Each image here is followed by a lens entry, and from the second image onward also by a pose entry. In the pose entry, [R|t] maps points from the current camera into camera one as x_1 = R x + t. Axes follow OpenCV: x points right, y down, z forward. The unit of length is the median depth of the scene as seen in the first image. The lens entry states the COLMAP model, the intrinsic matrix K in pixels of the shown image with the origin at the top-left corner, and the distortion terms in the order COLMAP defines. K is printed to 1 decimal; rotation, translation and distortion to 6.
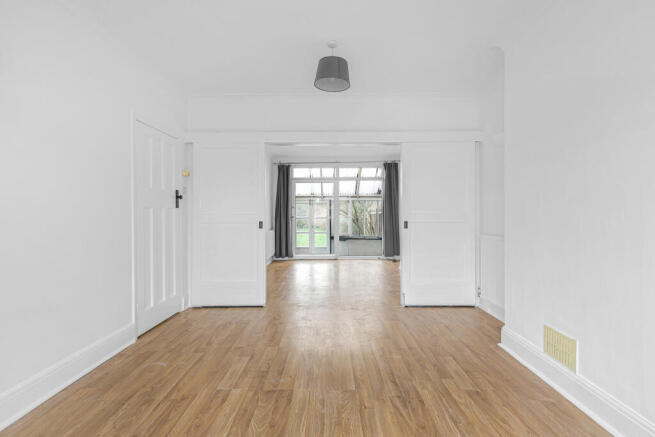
lens RADIAL K [[322.8, 0, 328.1], [0, 322.8, 216.8], [0, 0, 1]] dist [0.000297, 0.000004]
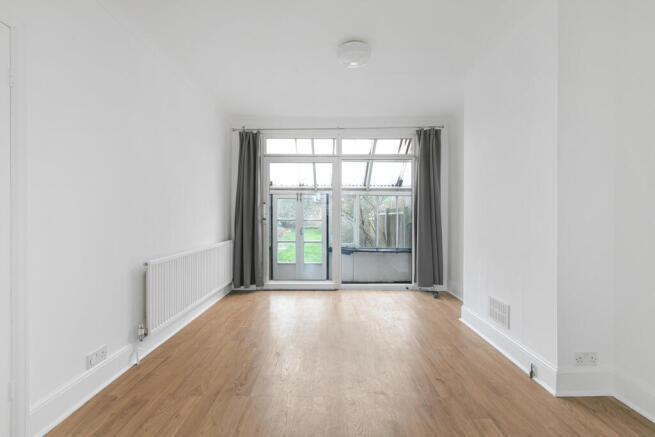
lens RADIAL K [[294.2, 0, 325.0], [0, 294.2, 218.8], [0, 0, 1]] dist [0.000552, -0.000672]
pose [[0.999949, 0.005704, -0.008356, 0.007296], [-0.005719, 0.999982, -0.001770, 0.001177], [0.008346, 0.001818, 0.999964, 0.422401]]
